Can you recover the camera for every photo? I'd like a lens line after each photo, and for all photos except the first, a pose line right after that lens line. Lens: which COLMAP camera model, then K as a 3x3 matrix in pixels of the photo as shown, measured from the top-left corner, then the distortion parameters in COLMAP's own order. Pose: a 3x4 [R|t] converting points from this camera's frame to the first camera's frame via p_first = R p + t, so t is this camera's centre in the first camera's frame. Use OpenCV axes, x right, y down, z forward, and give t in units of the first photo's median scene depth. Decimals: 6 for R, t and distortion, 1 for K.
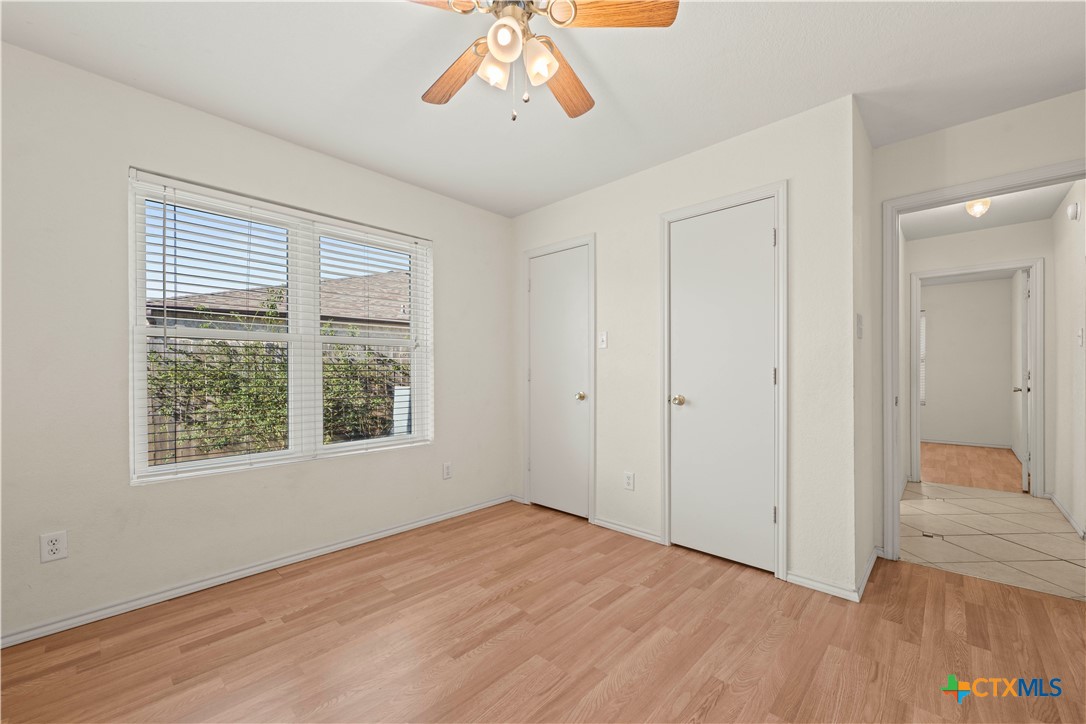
lens RADIAL K [[428.5, 0, 557.5], [0, 428.5, 375.7], [0, 0, 1]] dist [0.000570, -0.000505]
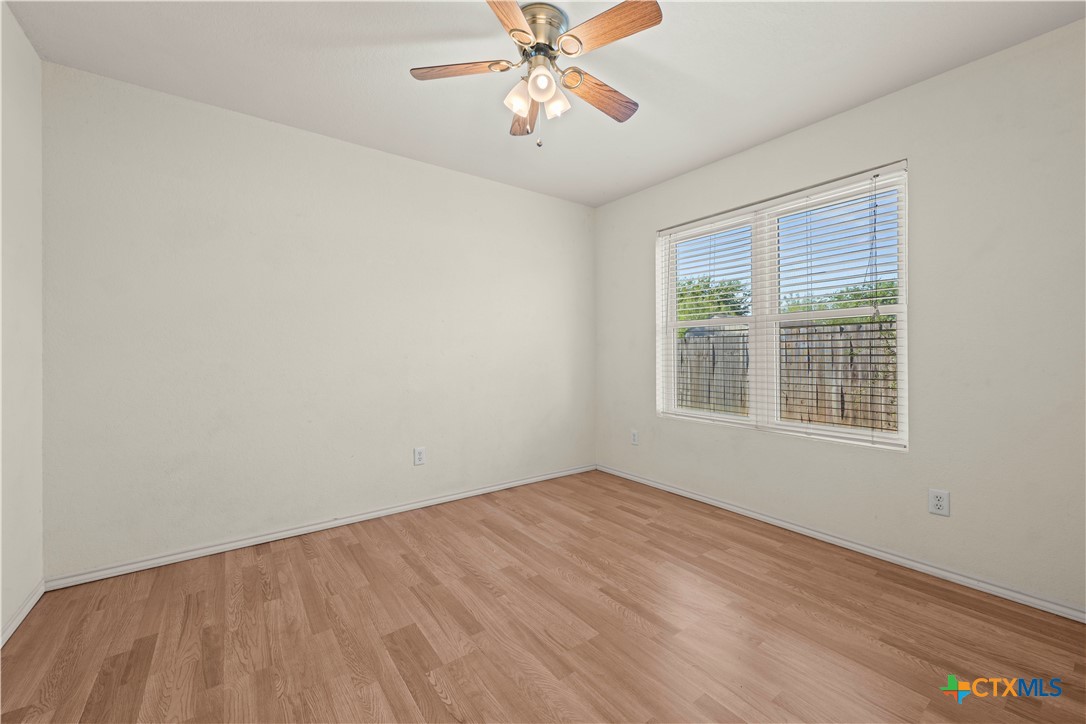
lens RADIAL K [[428.5, 0, 543.9], [0, 428.5, 354.9], [0, 0, 1]] dist [0.000570, -0.000505]
pose [[-0.191154, 0.009655, -0.981513, 0.657554], [-0.003333, 0.999939, 0.010485, -0.004843], [0.981554, 0.005275, -0.191111, 0.736382]]
